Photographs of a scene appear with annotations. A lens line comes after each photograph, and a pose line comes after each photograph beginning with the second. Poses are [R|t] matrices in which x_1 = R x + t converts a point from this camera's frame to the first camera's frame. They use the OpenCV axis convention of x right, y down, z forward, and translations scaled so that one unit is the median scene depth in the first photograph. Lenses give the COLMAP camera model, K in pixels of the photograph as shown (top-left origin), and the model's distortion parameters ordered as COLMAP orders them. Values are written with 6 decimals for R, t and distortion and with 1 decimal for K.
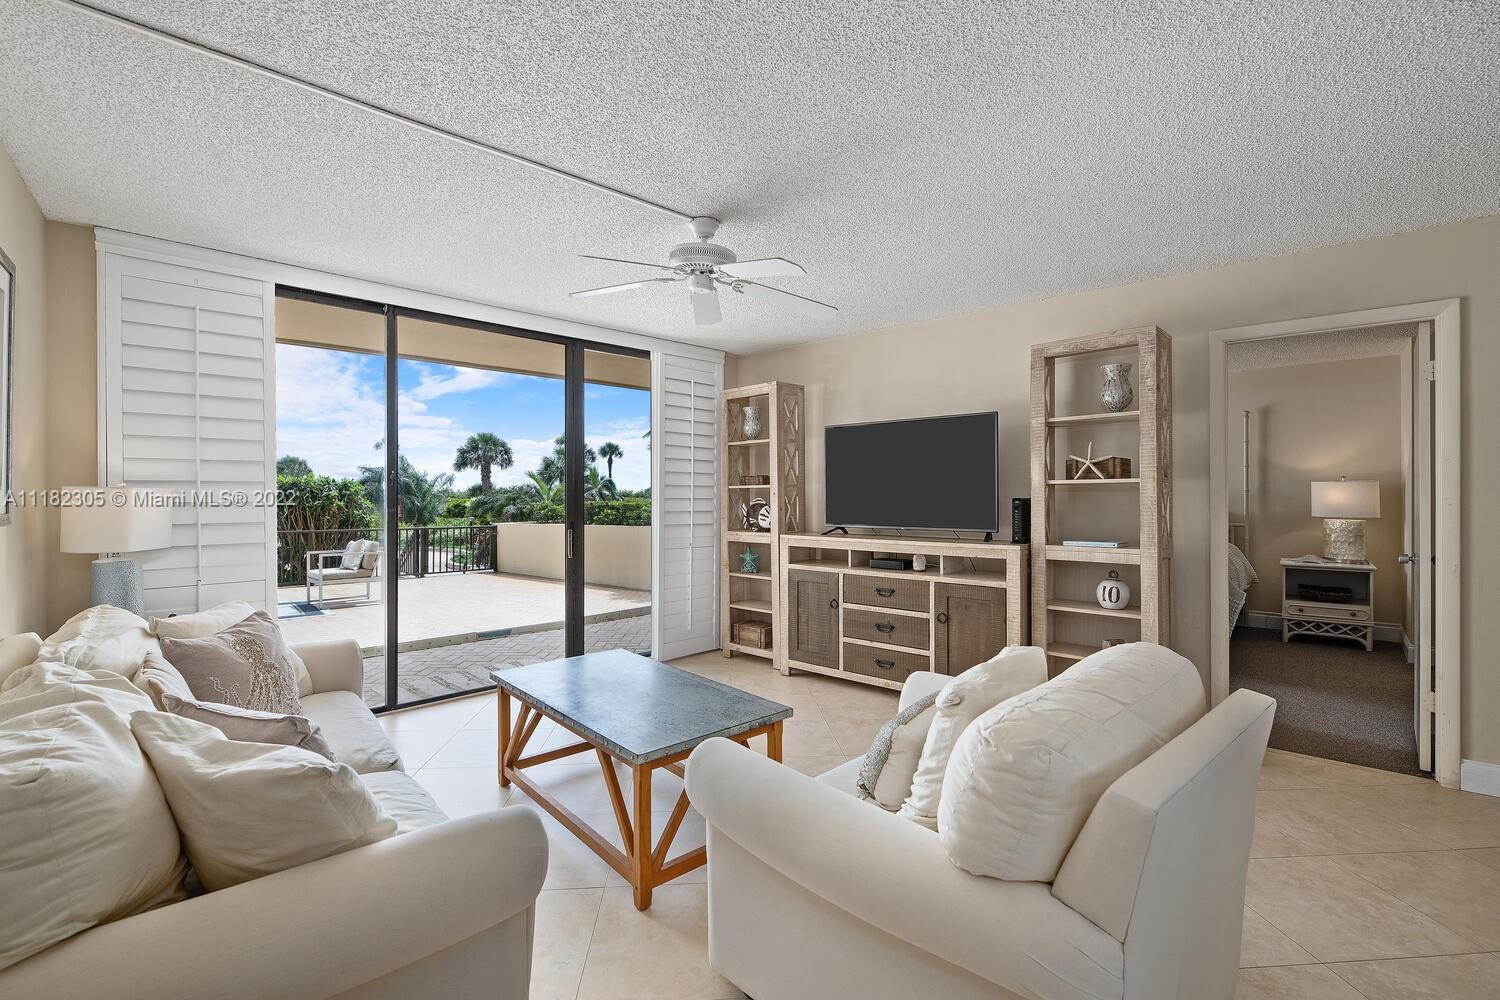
lens RADIAL K [[623.3, 0, 750.0], [0, 623.3, 500.0], [0, 0, 1]] dist [-0.002249, -0.000538]
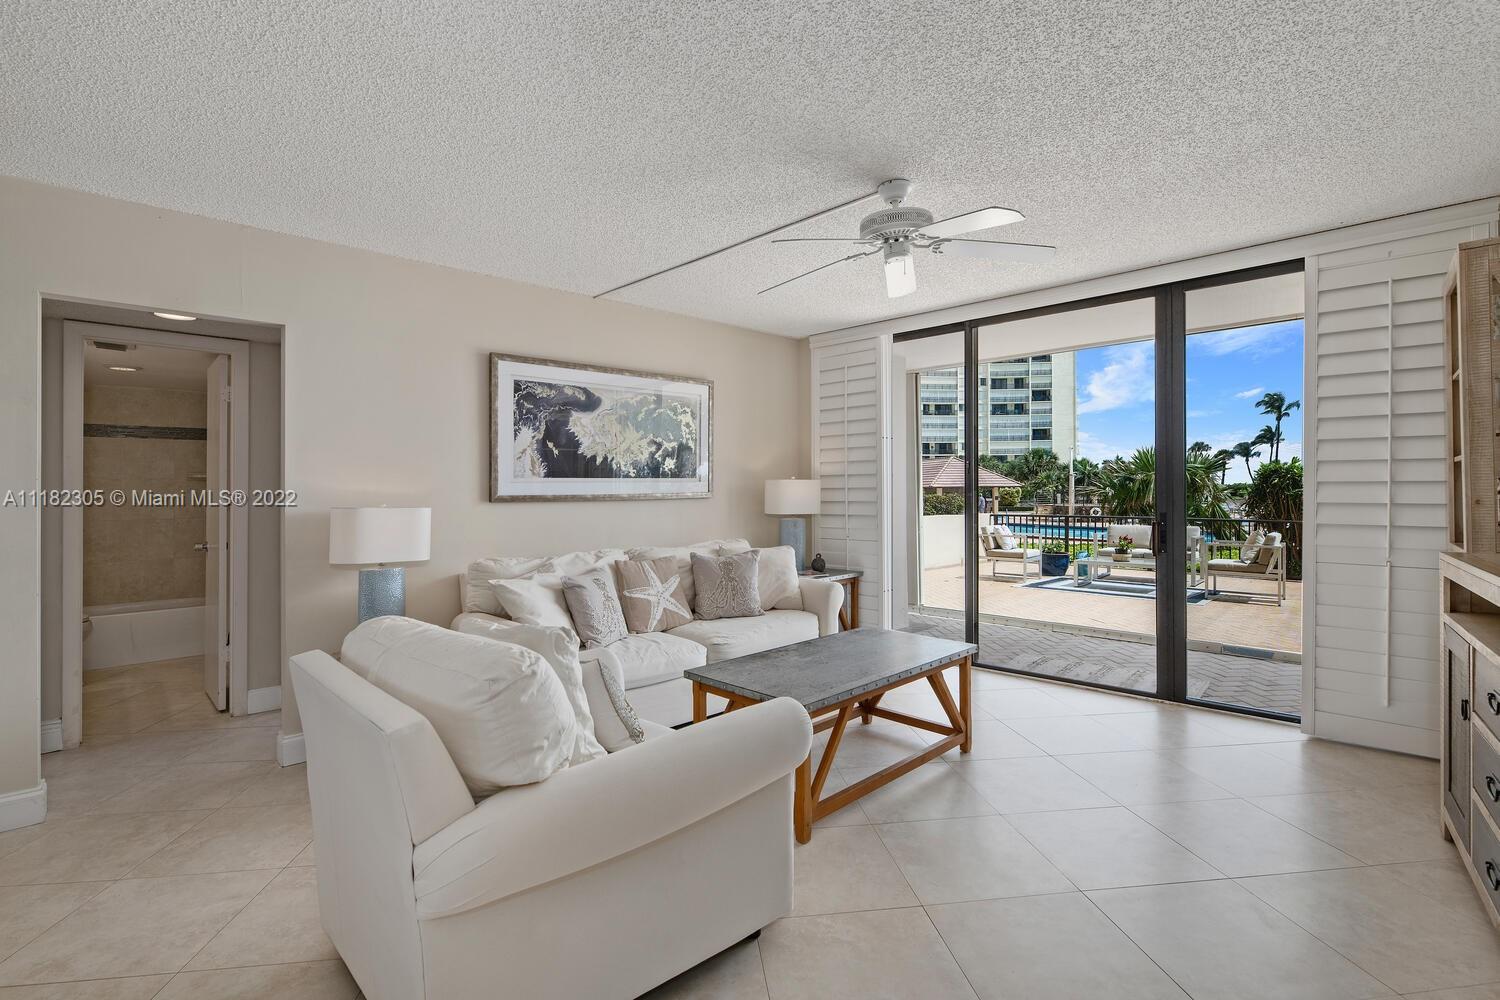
lens RADIAL K [[623.3, 0, 750.0], [0, 623.3, 500.0], [0, 0, 1]] dist [-0.002249, -0.000538]
pose [[0.090926, 0.027031, -0.995491, 0.552968], [-0.004797, 0.999632, 0.026705, -0.004836], [0.995846, 0.002347, 0.091022, 0.475162]]
